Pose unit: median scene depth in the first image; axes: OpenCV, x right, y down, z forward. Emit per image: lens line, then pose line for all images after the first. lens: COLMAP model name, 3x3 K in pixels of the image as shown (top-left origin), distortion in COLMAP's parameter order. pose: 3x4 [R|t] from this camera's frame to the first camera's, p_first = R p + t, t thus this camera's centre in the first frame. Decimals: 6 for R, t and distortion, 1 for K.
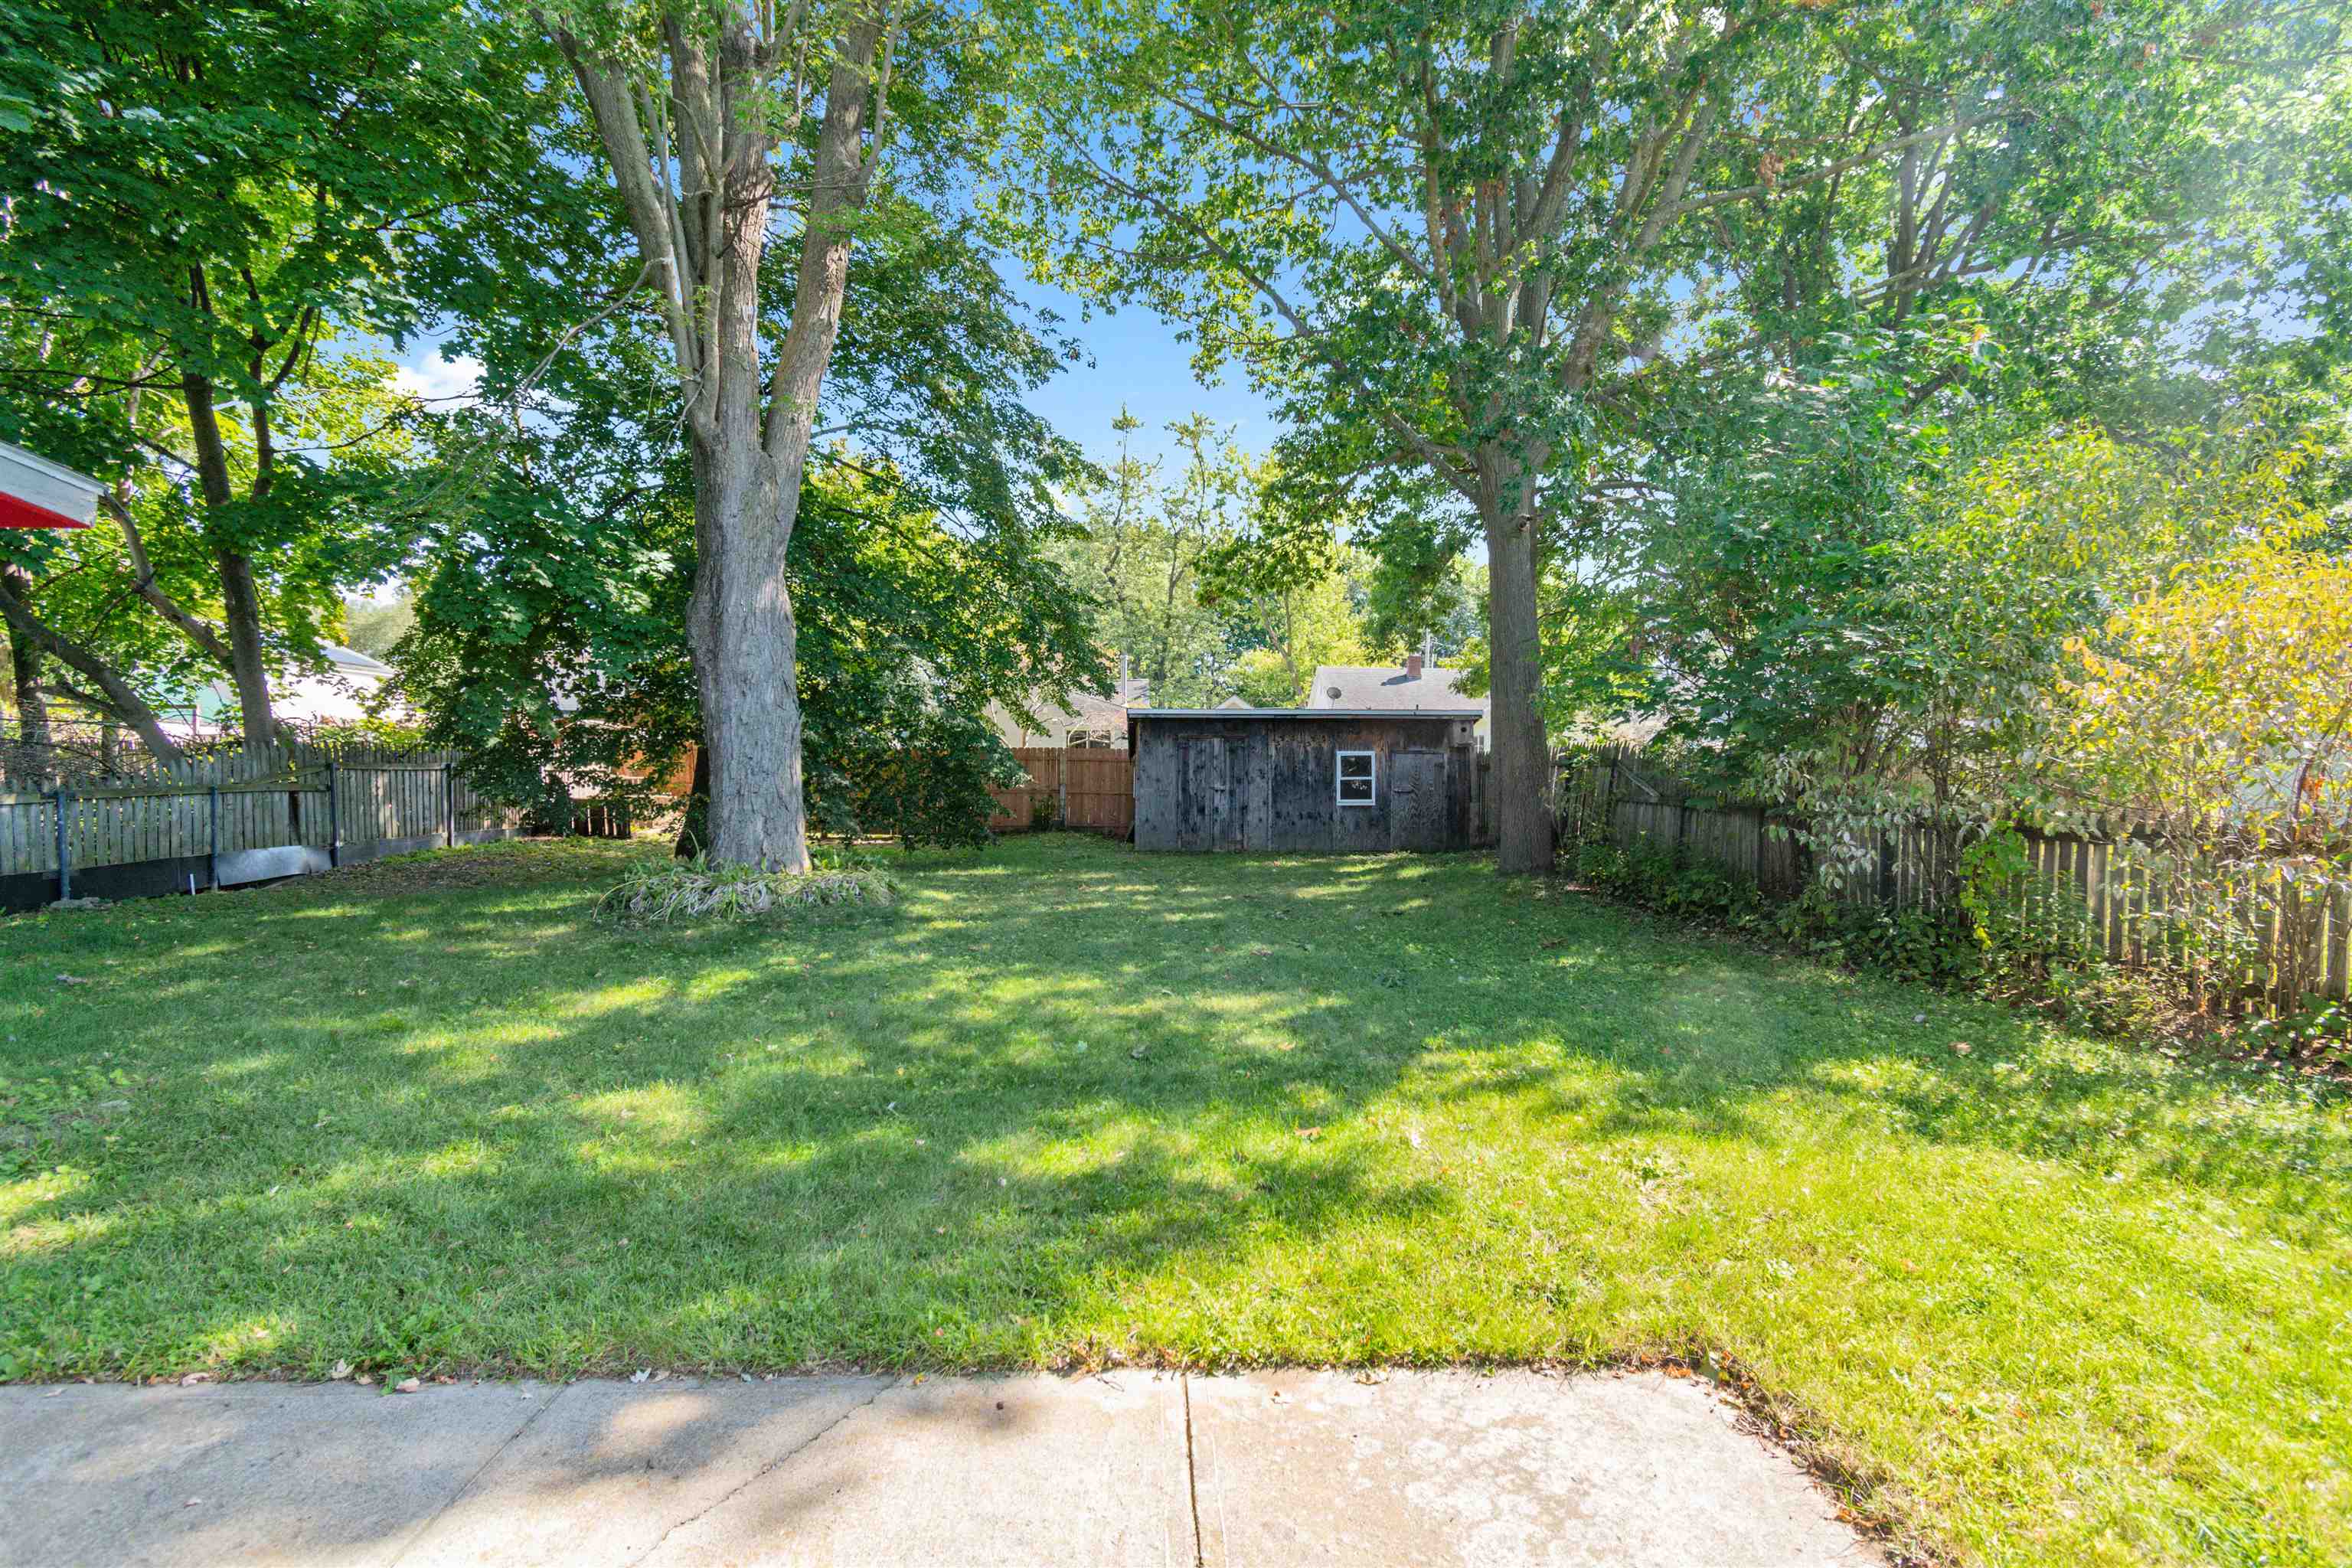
lens RADIAL K [[1067.6, 0, 1154.1], [0, 1067.6, 779.2], [0, 0, 1]] dist [0.001193, 0.000604]
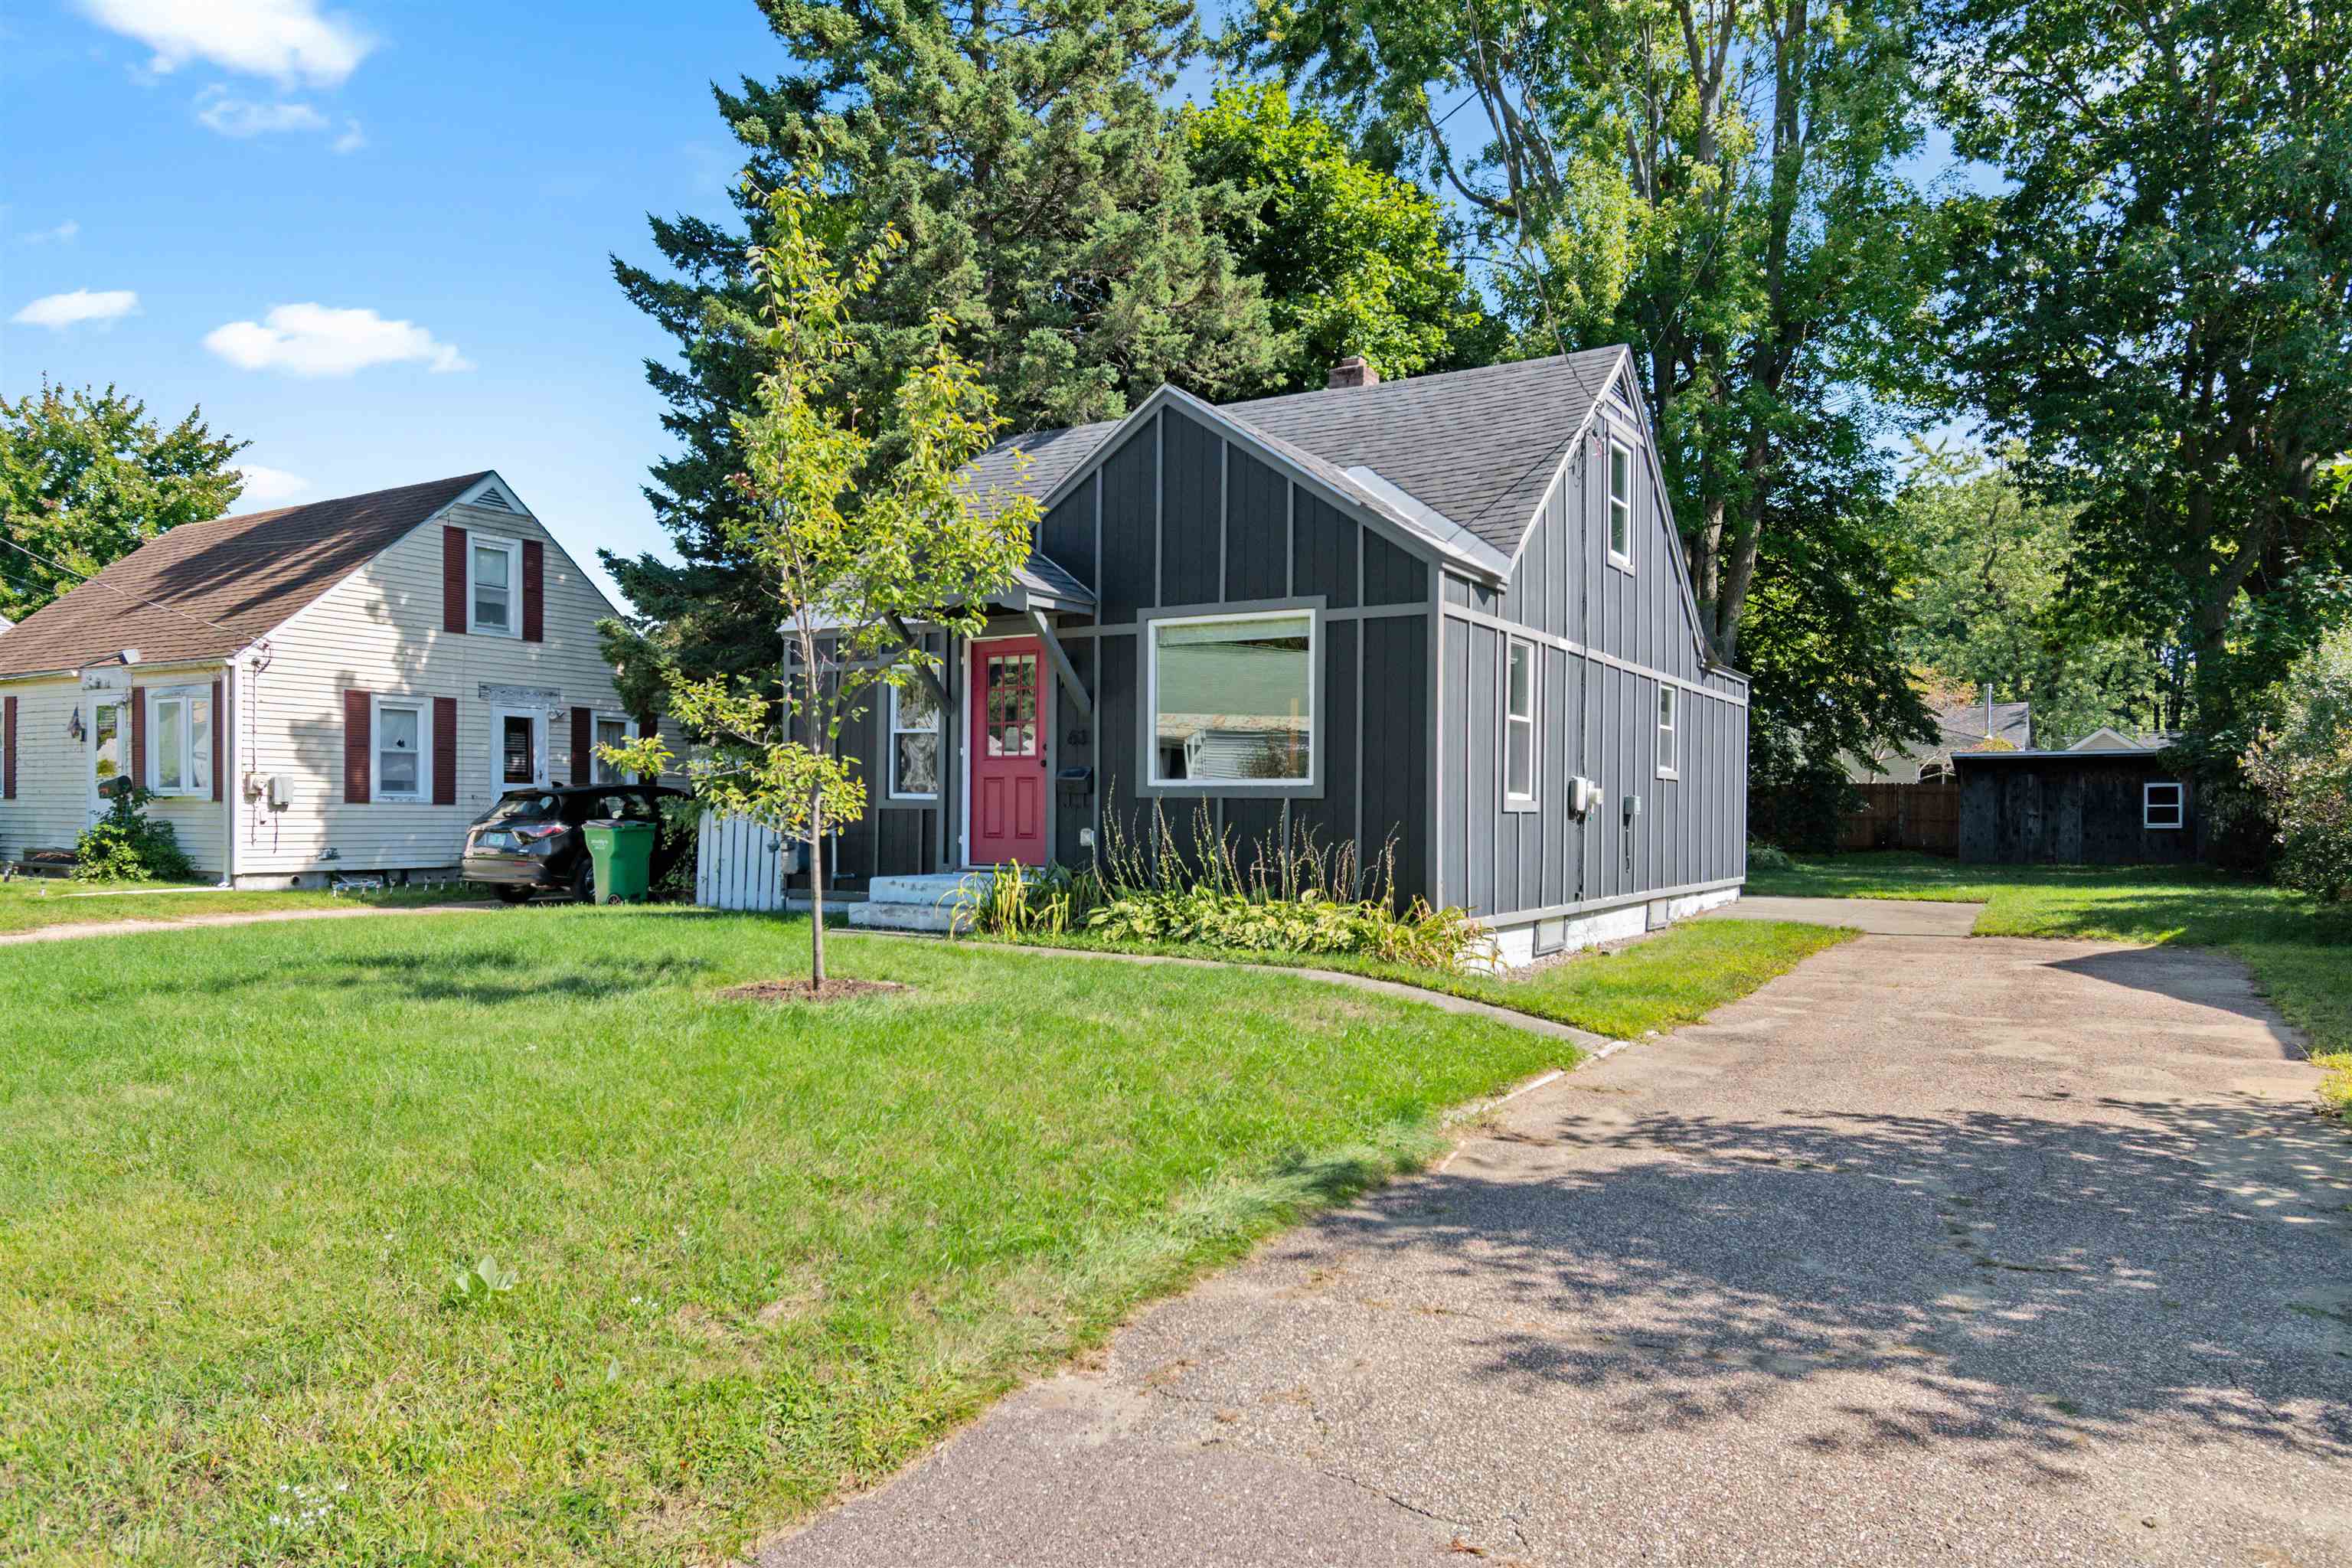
lens RADIAL K [[1566.7, 0, 1153.5], [0, 1566.7, 825.6], [0, 0, 1]] dist [-0.000267, 0.001311]
pose [[0.847559, 0.001799, -0.530698, 0.162059], [-0.003728, 0.999990, -0.002564, 0.030814], [0.530688, 0.004152, 0.847557, -1.128850]]
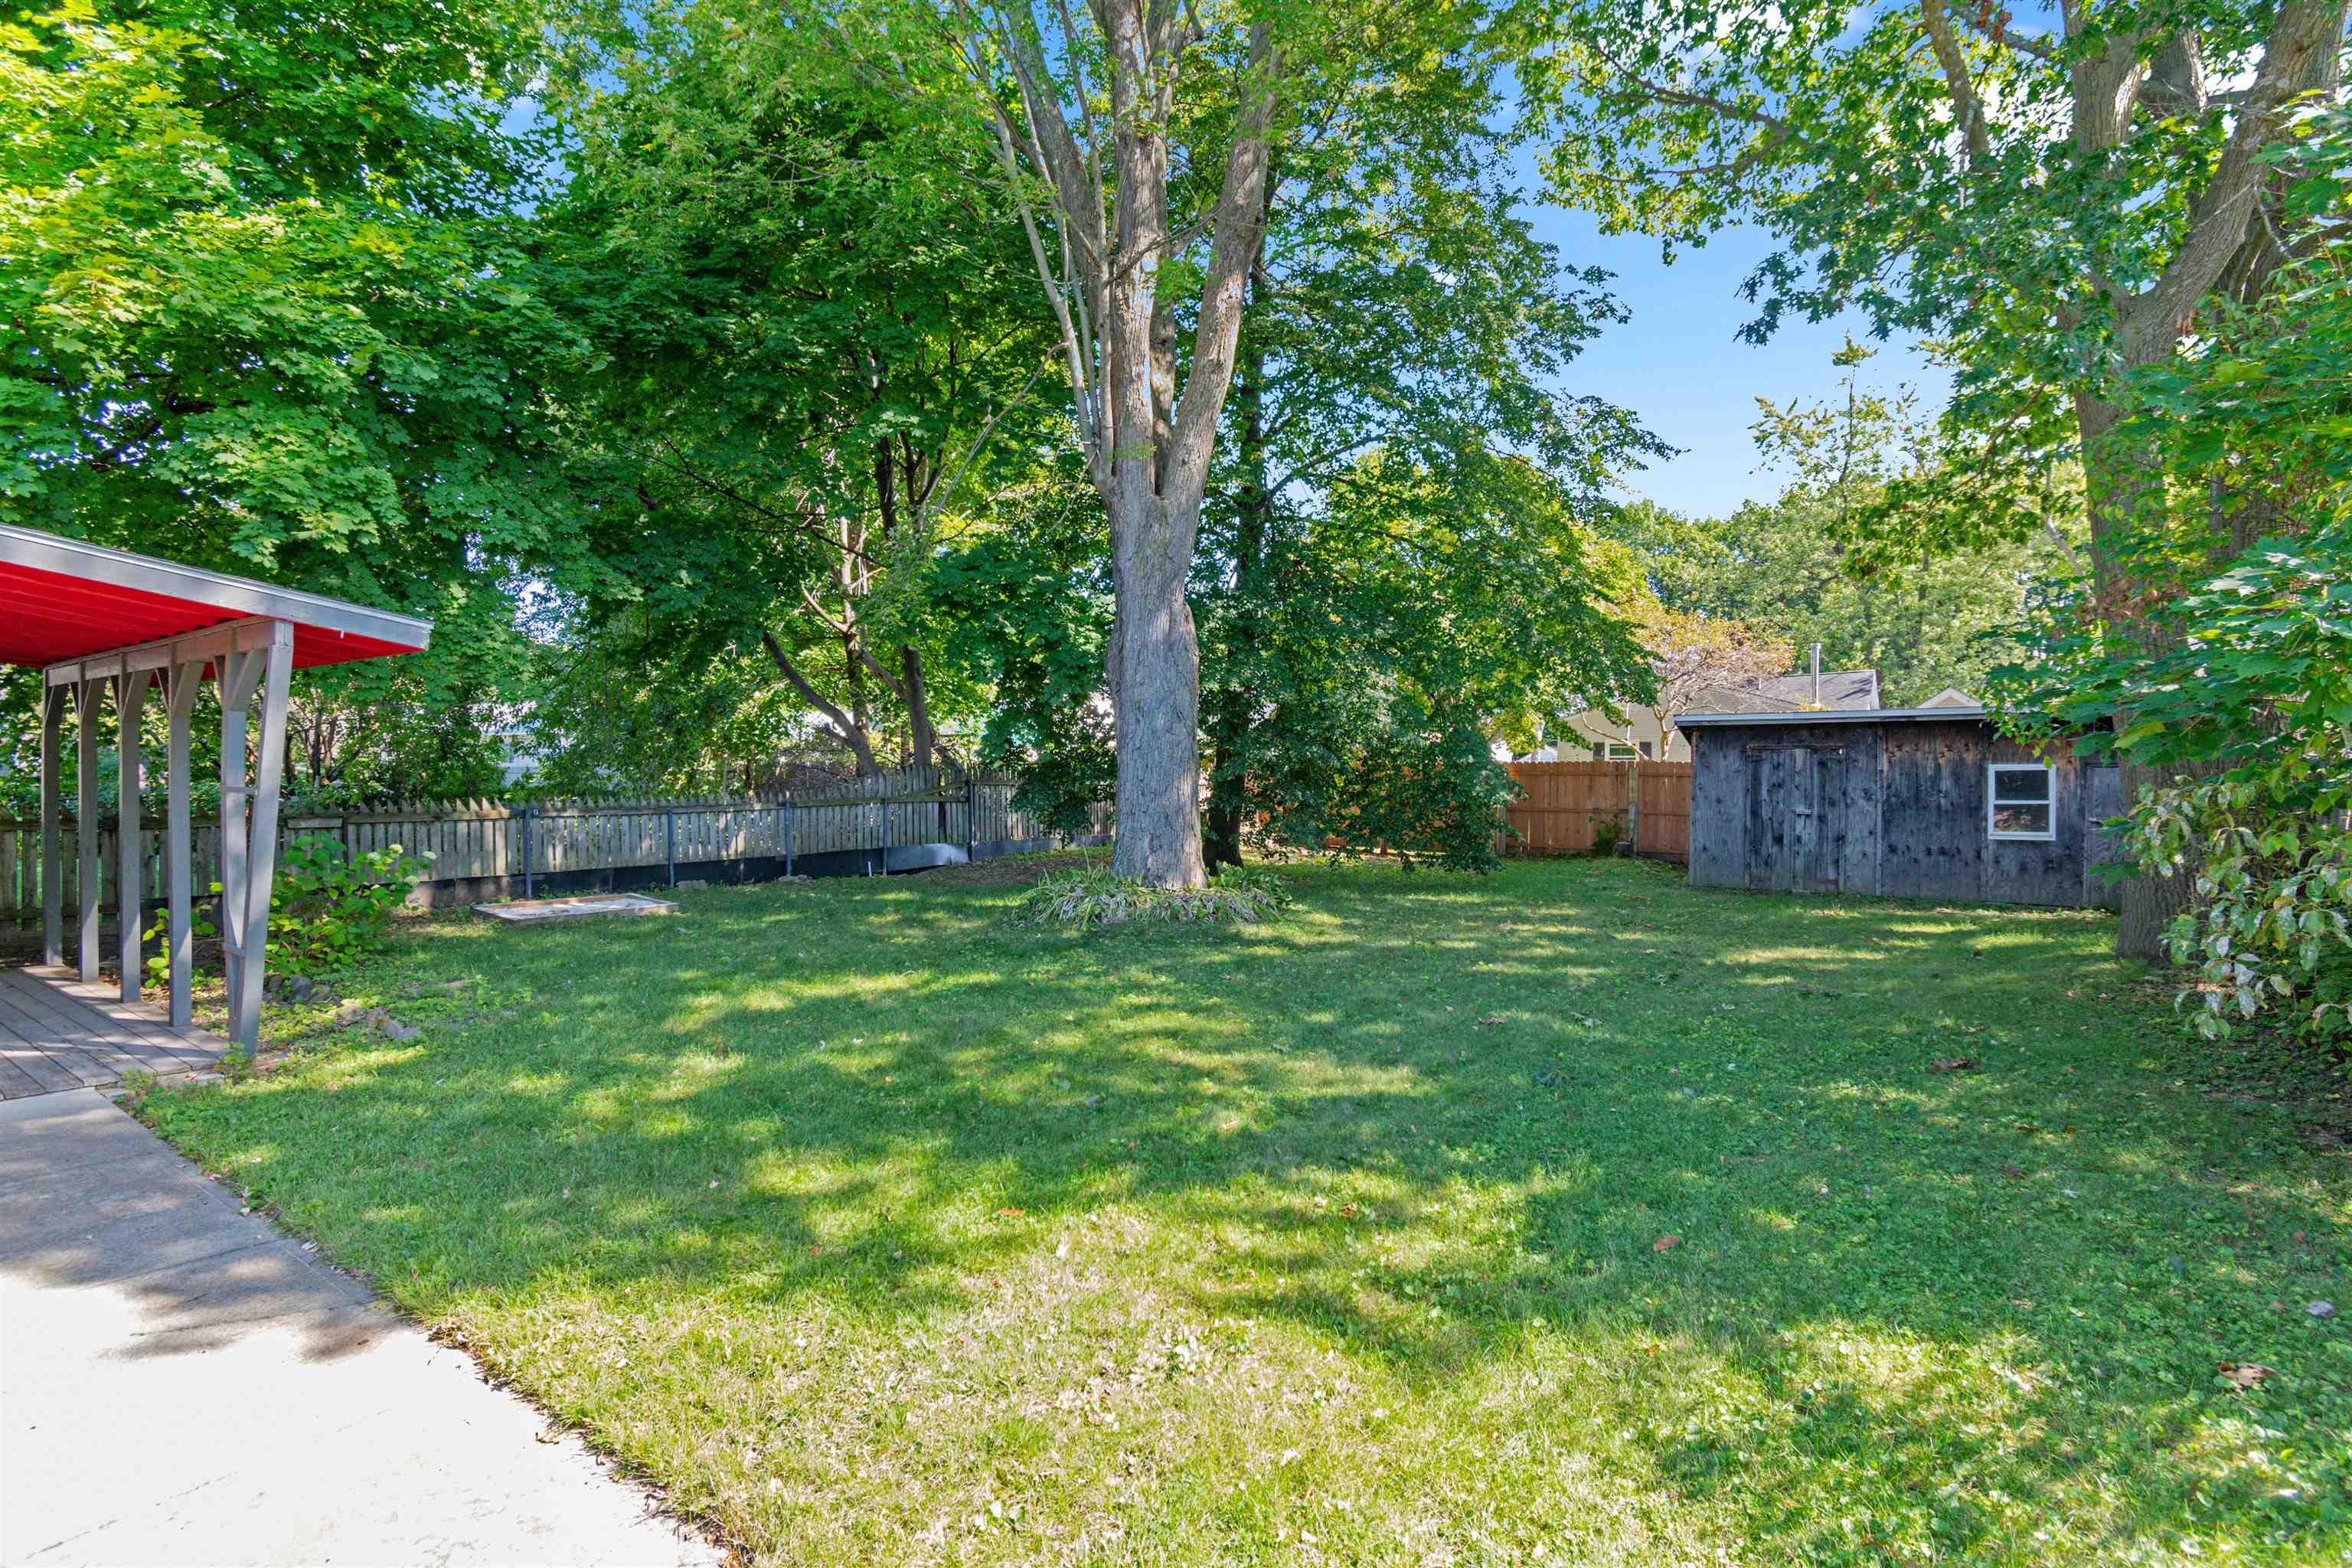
lens RADIAL K [[1110.7, 0, 1199.6], [0, 1110.7, 778.7], [0, 0, 1]] dist [0.015529, 0.000341]
pose [[0.807357, 0.002120, -0.590059, 0.187945], [-0.007700, 0.999946, -0.006943, -0.007273], [0.590013, 0.010149, 0.807330, 0.068799]]
